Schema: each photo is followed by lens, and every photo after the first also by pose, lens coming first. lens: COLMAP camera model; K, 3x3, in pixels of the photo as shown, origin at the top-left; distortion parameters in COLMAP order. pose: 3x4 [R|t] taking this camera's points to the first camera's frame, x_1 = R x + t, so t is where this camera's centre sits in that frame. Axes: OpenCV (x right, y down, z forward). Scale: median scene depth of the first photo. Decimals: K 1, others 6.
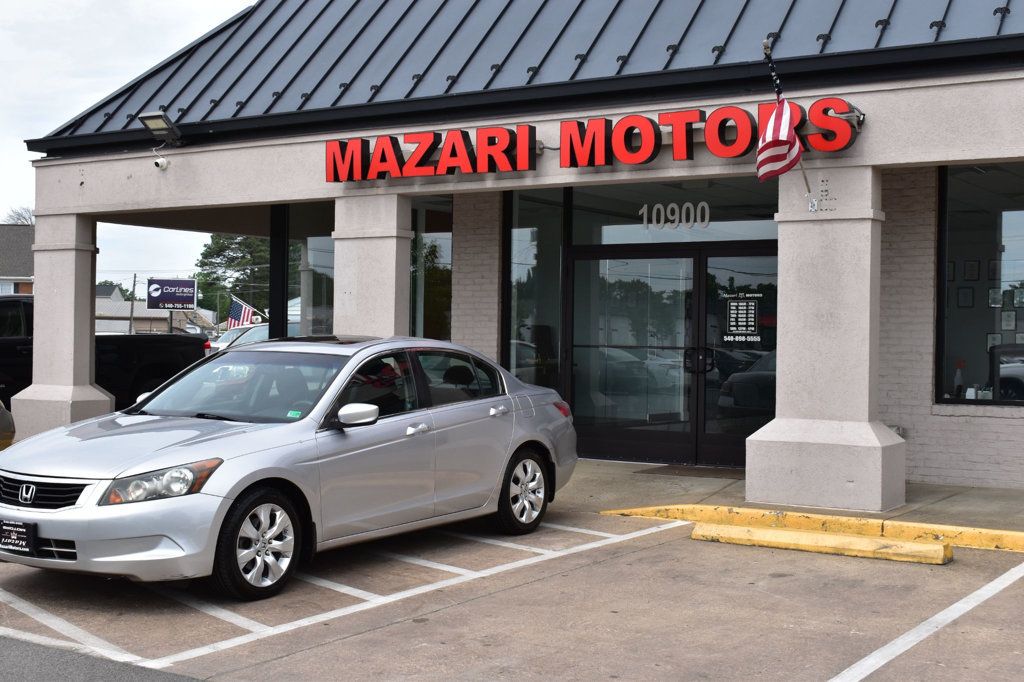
lens RADIAL K [[1398.5, 0, 512.0], [0, 1398.5, 341.0], [0, 0, 1]] dist [-0.025052, -0.038300]
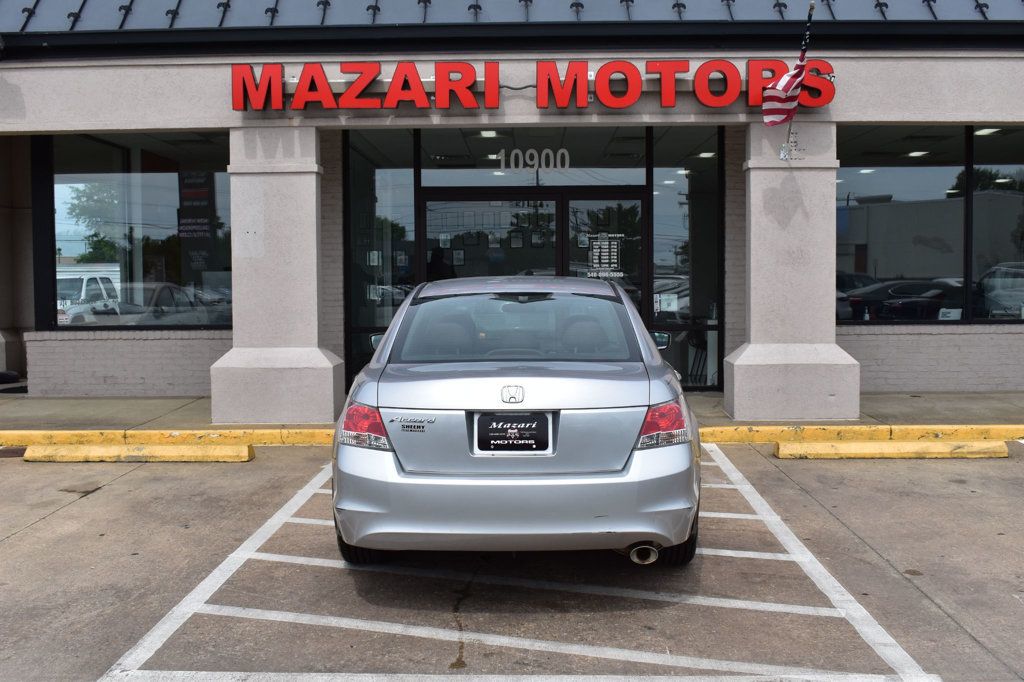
lens RADIAL K [[1133.8, 0, 512.0], [0, 1133.8, 341.0], [0, 0, 1]] dist [-0.078246, 0.012500]
pose [[0.840961, -0.048504, 0.538918, -0.470725], [0.019281, 0.998028, 0.059738, -0.005226], [-0.540753, -0.039846, 0.840237, 0.349082]]
